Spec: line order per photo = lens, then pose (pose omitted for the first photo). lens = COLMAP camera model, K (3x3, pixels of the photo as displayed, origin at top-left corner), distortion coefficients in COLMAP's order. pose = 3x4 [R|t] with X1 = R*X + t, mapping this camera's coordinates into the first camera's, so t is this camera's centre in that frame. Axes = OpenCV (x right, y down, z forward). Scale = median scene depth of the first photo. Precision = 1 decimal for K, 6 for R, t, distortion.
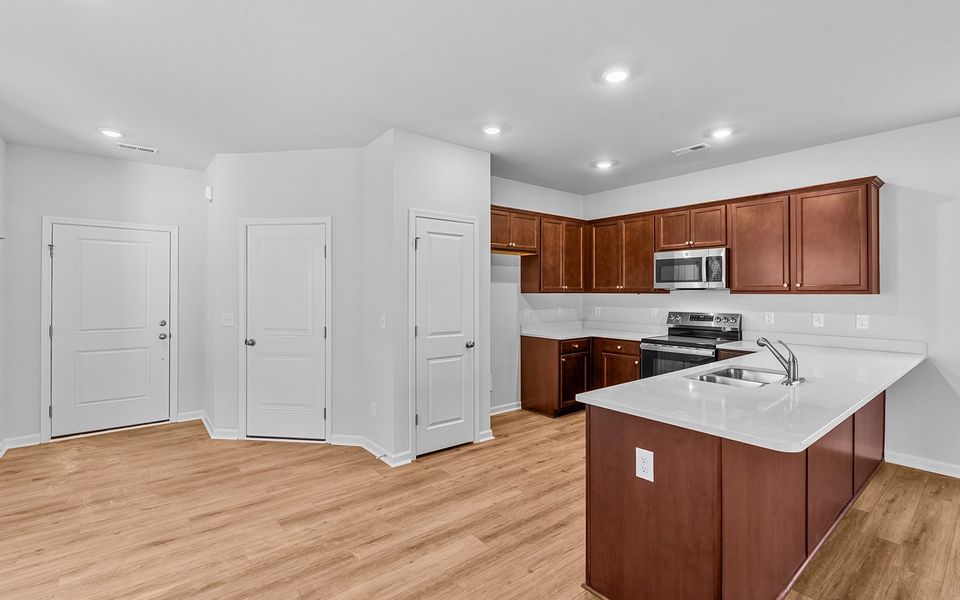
lens RADIAL K [[433.7, 0, 482.1], [0, 433.7, 291.5], [0, 0, 1]] dist [-0.008926, 0.001888]
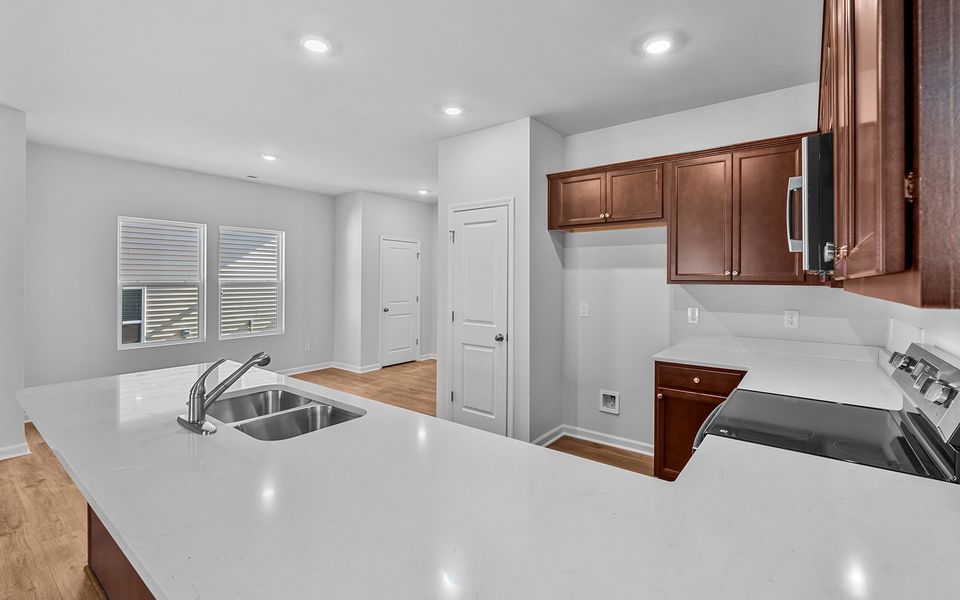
lens RADIAL K [[433.7, 0, 490.3], [0, 433.7, 275.5], [0, 0, 1]] dist [-0.008926, 0.001888]
pose [[0.230202, -0.005023, -0.973130, 0.908764], [-0.002669, 0.999980, -0.005793, -0.004659], [0.973139, 0.003930, 0.230184, 0.808397]]
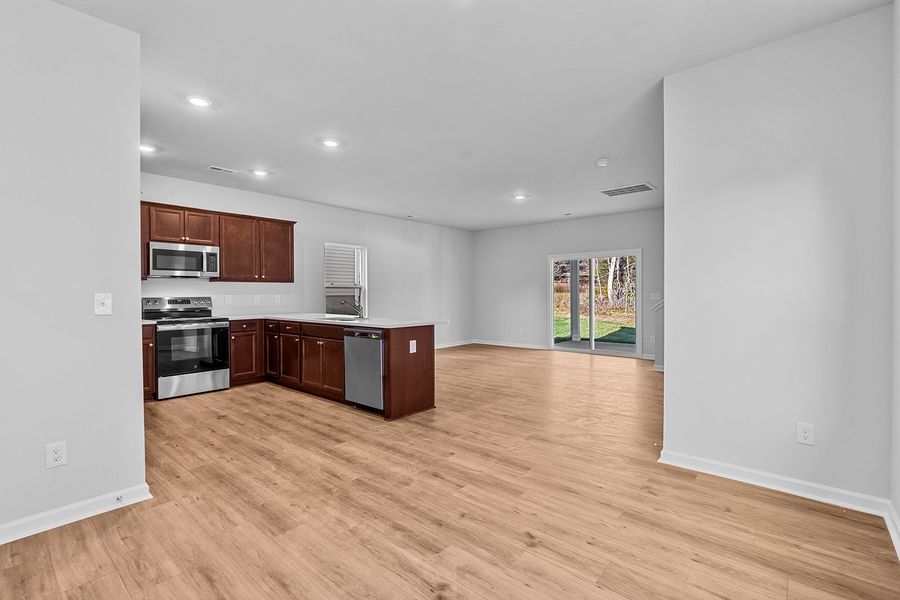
lens RADIAL K [[404.4, 0, 455.6], [0, 404.4, 296.9], [0, 0, 1]] dist [-0.003368, -0.000290]
pose [[-0.183308, 0.000122, 0.983056, -0.892544], [0.005549, 0.999984, 0.000911, 0.063956], [-0.983040, 0.005622, -0.183305, 0.569911]]
